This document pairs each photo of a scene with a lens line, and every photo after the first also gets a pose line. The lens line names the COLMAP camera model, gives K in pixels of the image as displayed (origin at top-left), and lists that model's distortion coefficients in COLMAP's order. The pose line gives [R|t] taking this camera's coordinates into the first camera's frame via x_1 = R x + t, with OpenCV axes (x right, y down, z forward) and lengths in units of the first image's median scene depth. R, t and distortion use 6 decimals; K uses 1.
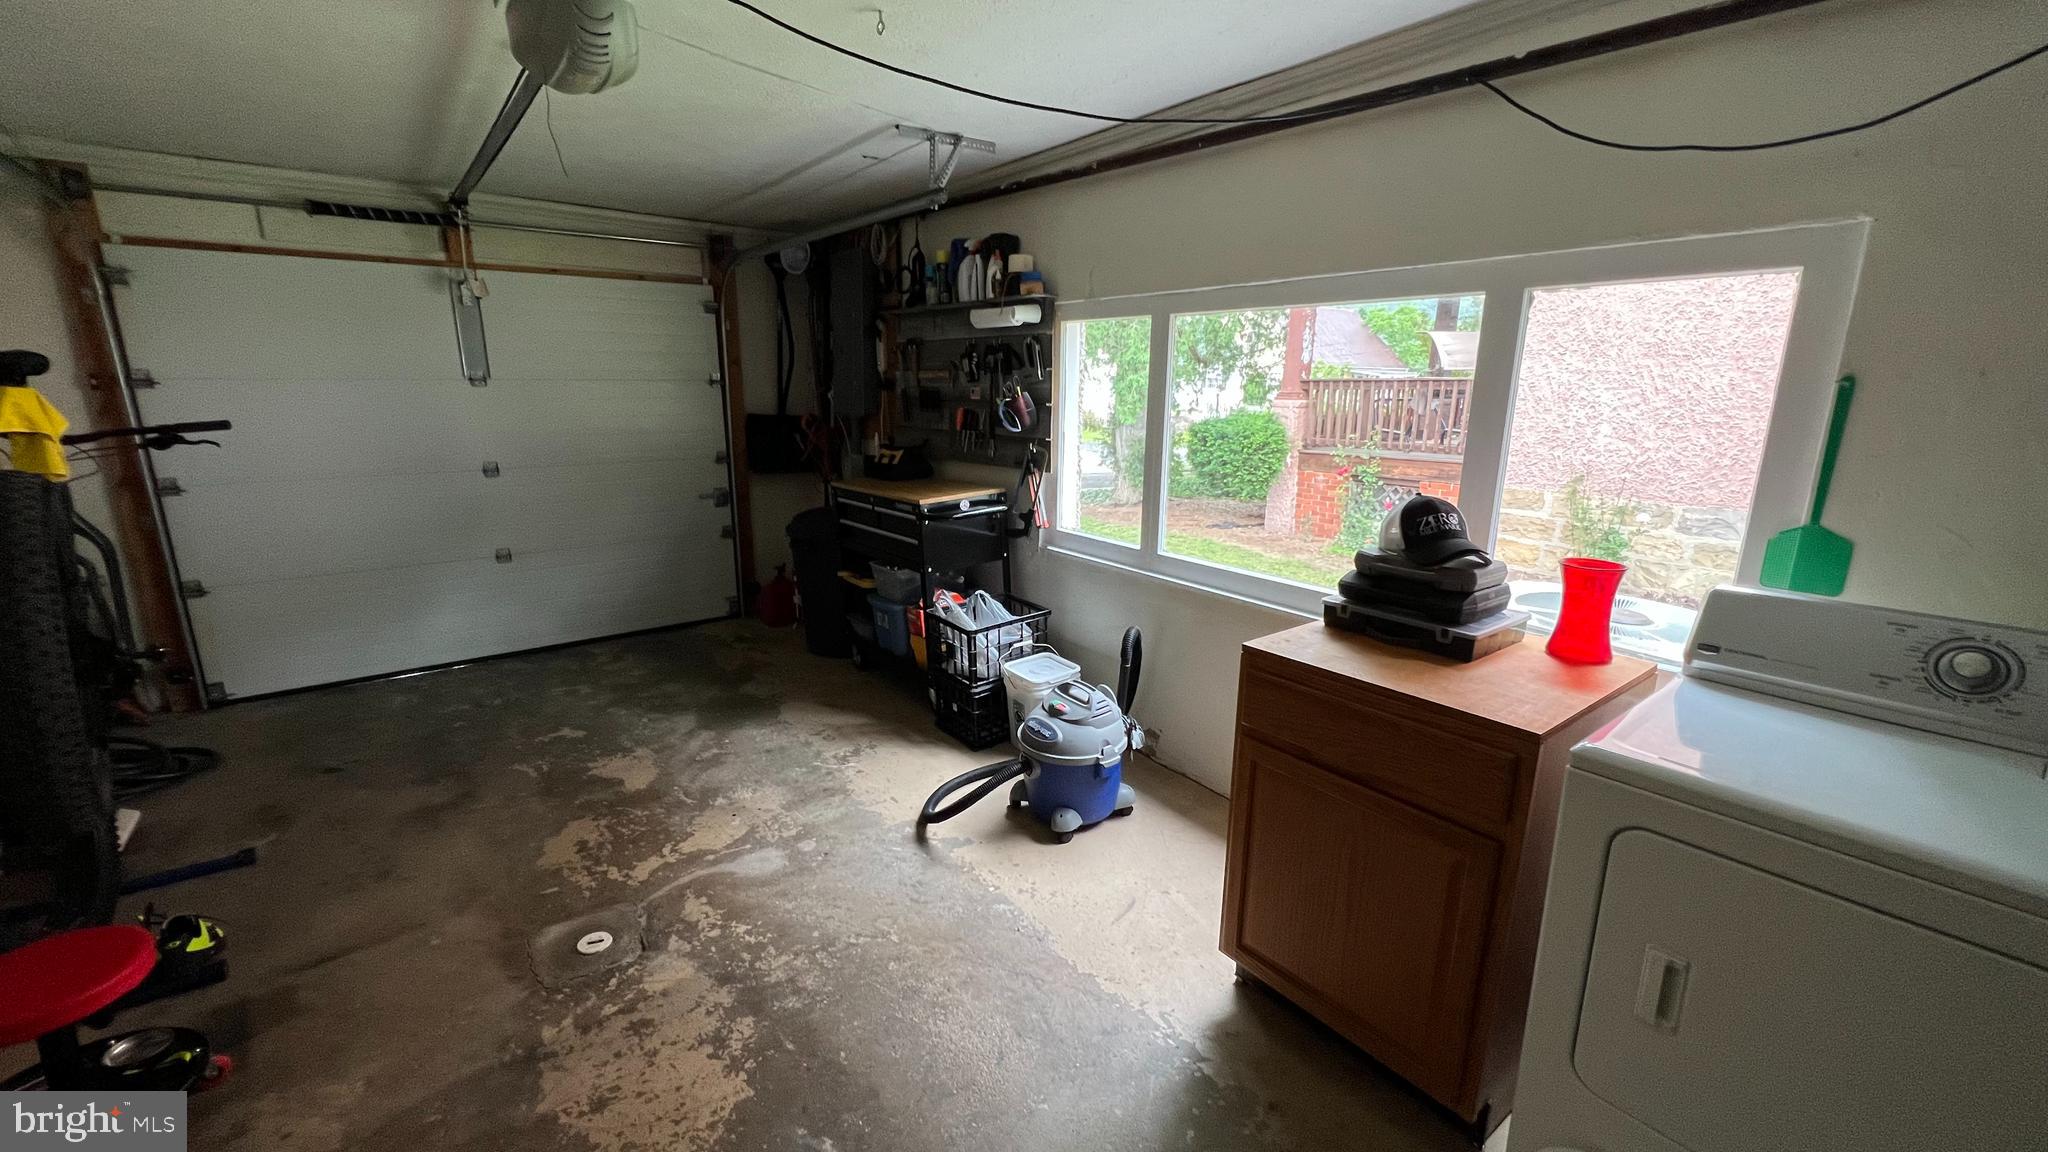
lens RADIAL K [[822.1, 0, 1022.9], [0, 822.1, 576.8], [0, 0, 1]] dist [-0.002681, 0.001082]
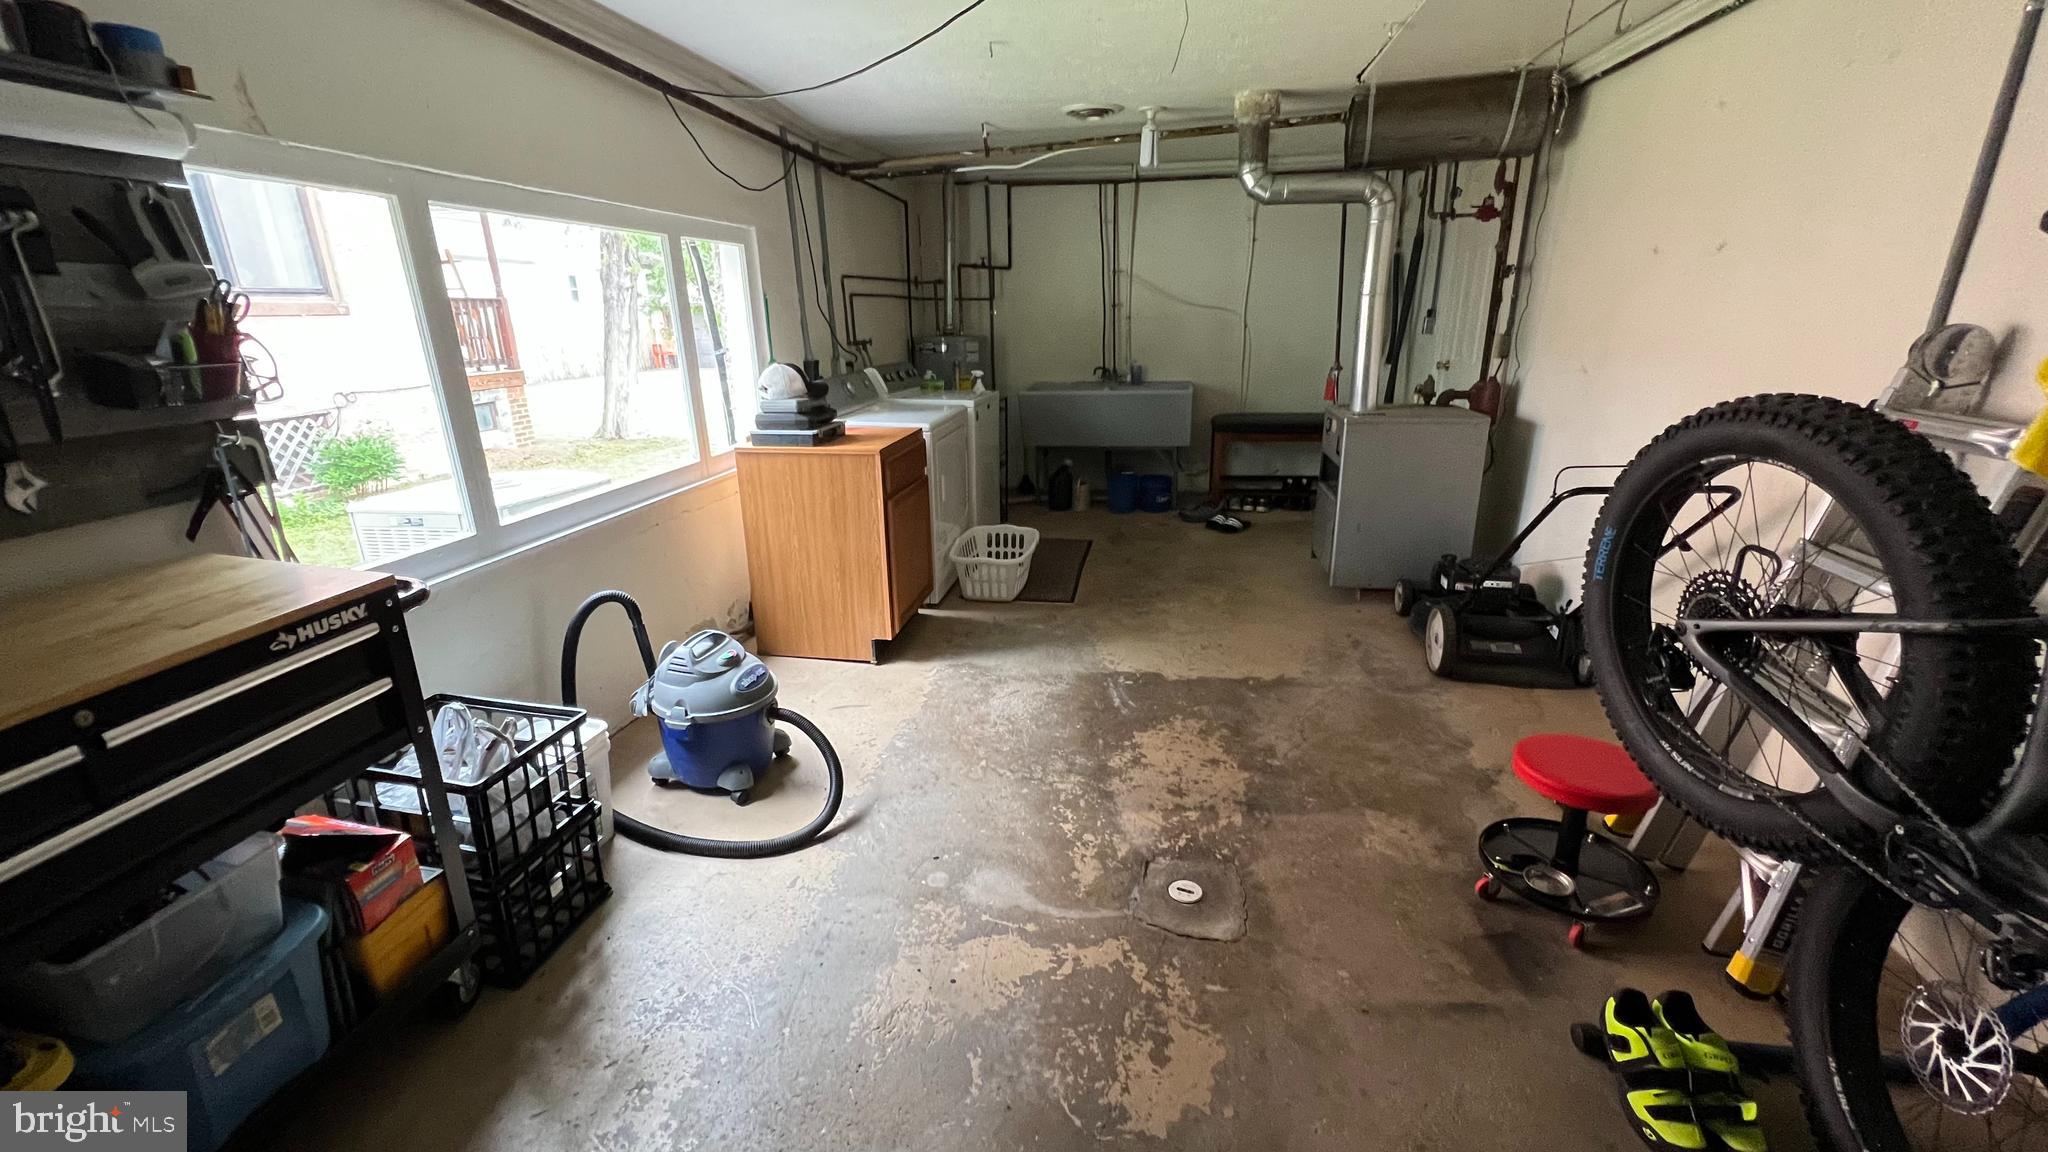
lens RADIAL K [[822.1, 0, 1022.9], [0, 822.1, 576.8], [0, 0, 1]] dist [-0.002681, 0.001082]
pose [[-0.682461, -0.225050, 0.695413, -0.810780], [0.179760, 0.870519, 0.458131, -0.286051], [-0.708472, 0.437664, -0.553640, 1.250594]]
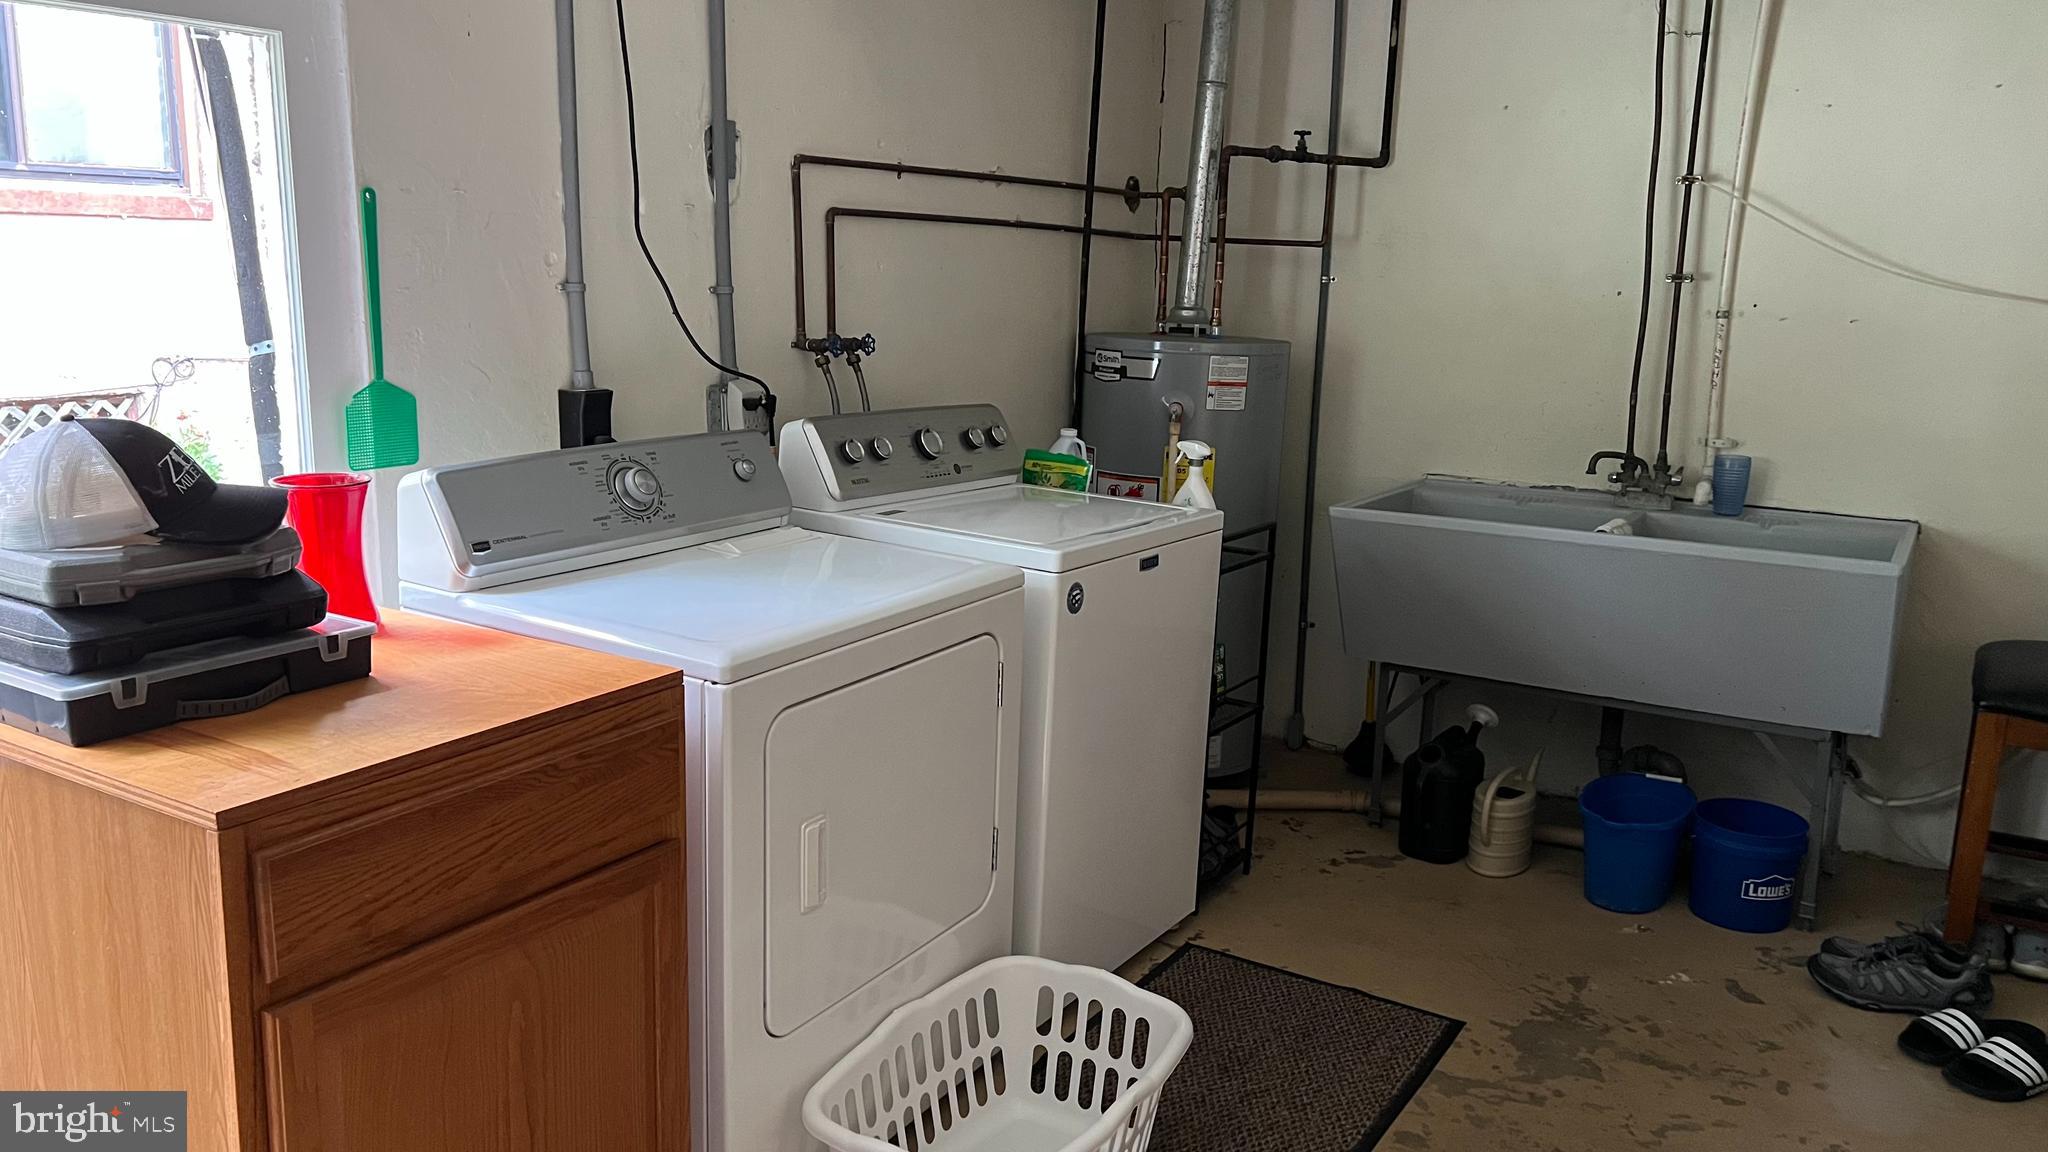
lens RADIAL K [[1540.2, 0, 1042.9], [0, 1540.2, 585.4], [0, 0, 1]] dist [0.091929, -0.123026]
pose [[-0.373927, -0.212808, 0.902714, -0.374375], [0.182312, 0.937464, 0.296518, -0.118910], [-0.909363, 0.275451, -0.311746, 0.545765]]
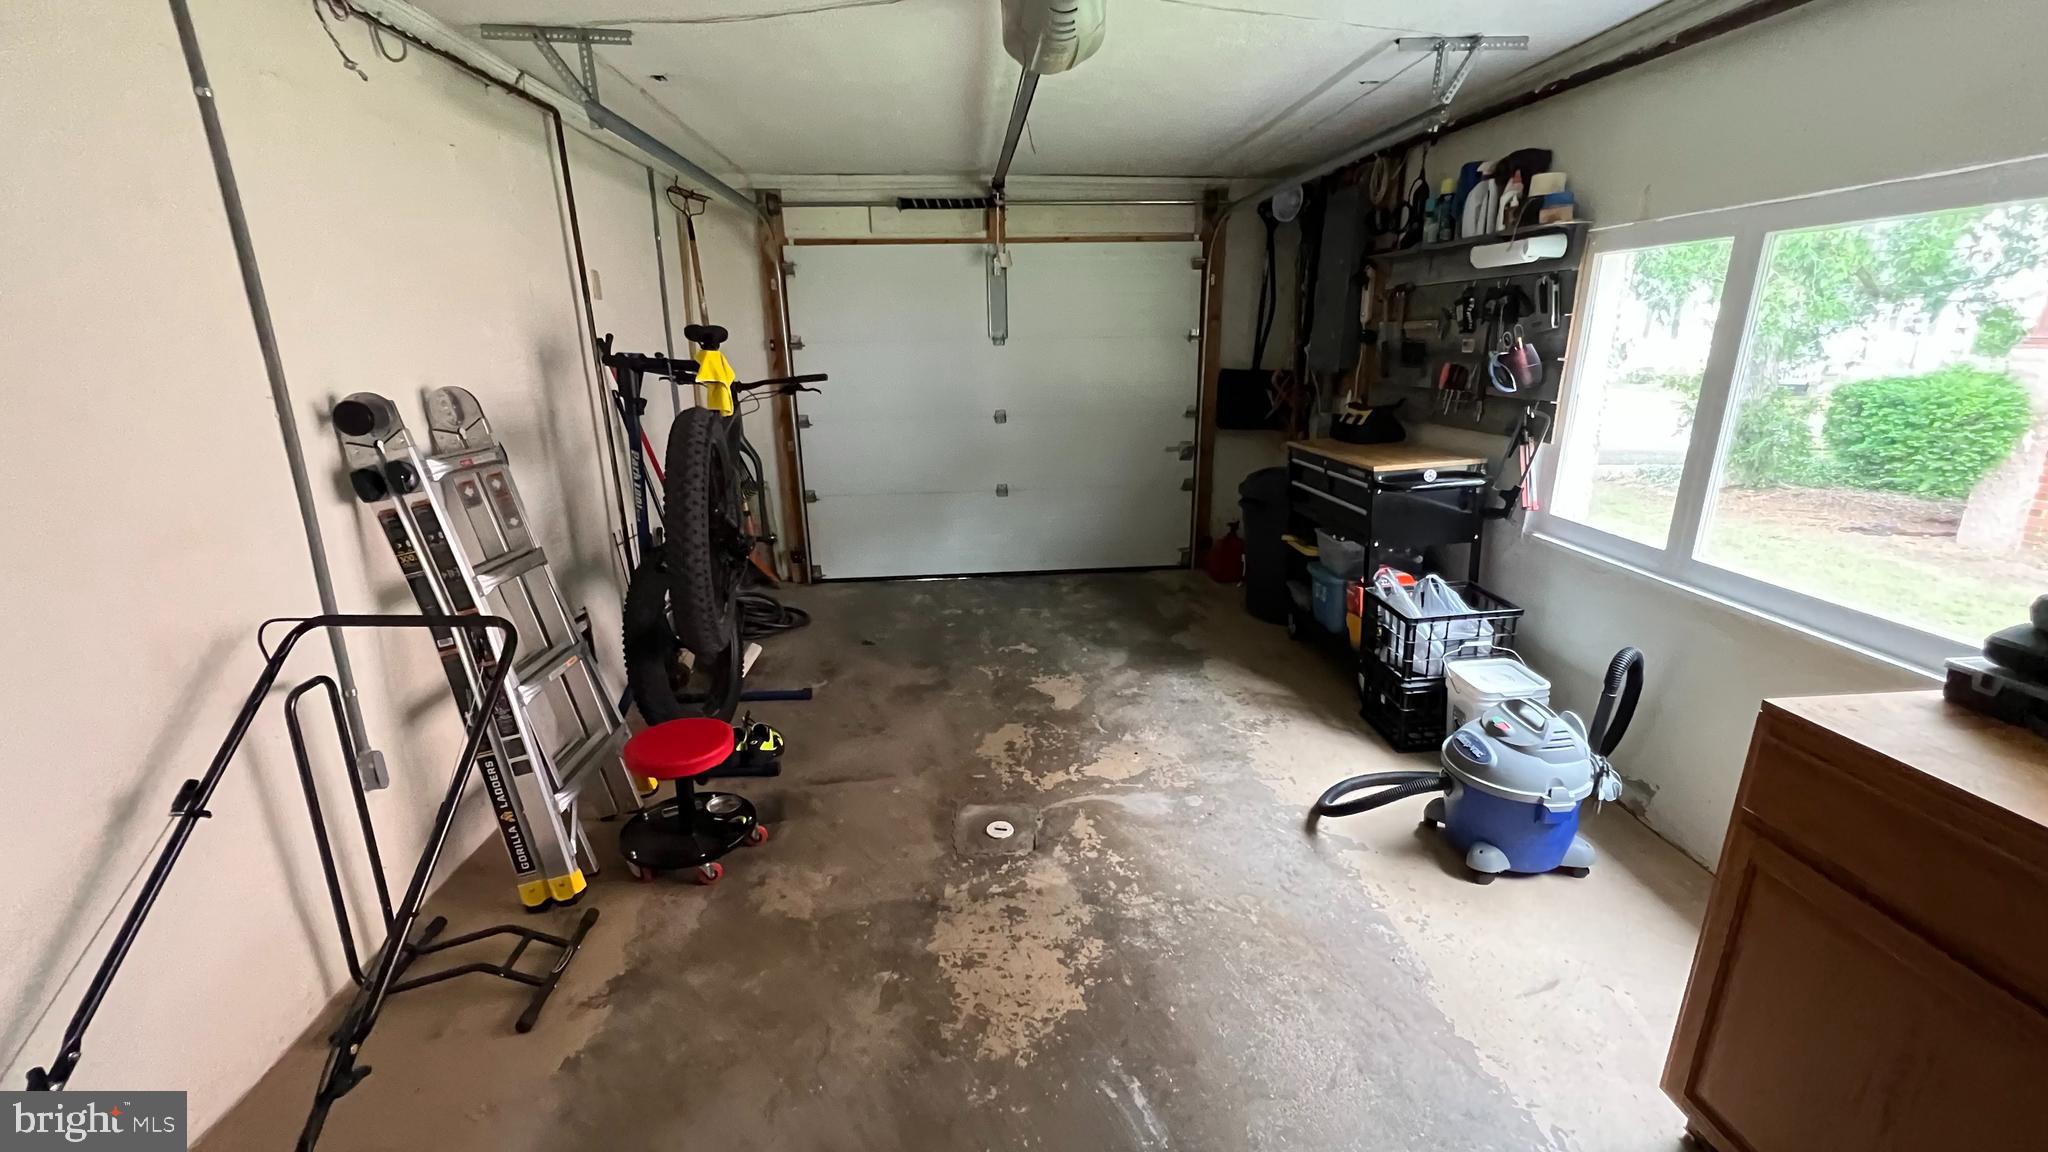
lens RADIAL K [[822.1, 0, 1022.9], [0, 822.1, 576.8], [0, 0, 1]] dist [-0.002681, 0.001082]
pose [[0.833594, 0.137846, -0.534901, 0.065641], [-0.109239, 0.990376, 0.084984, -0.009834], [0.541468, -0.012410, 0.840630, 0.036104]]
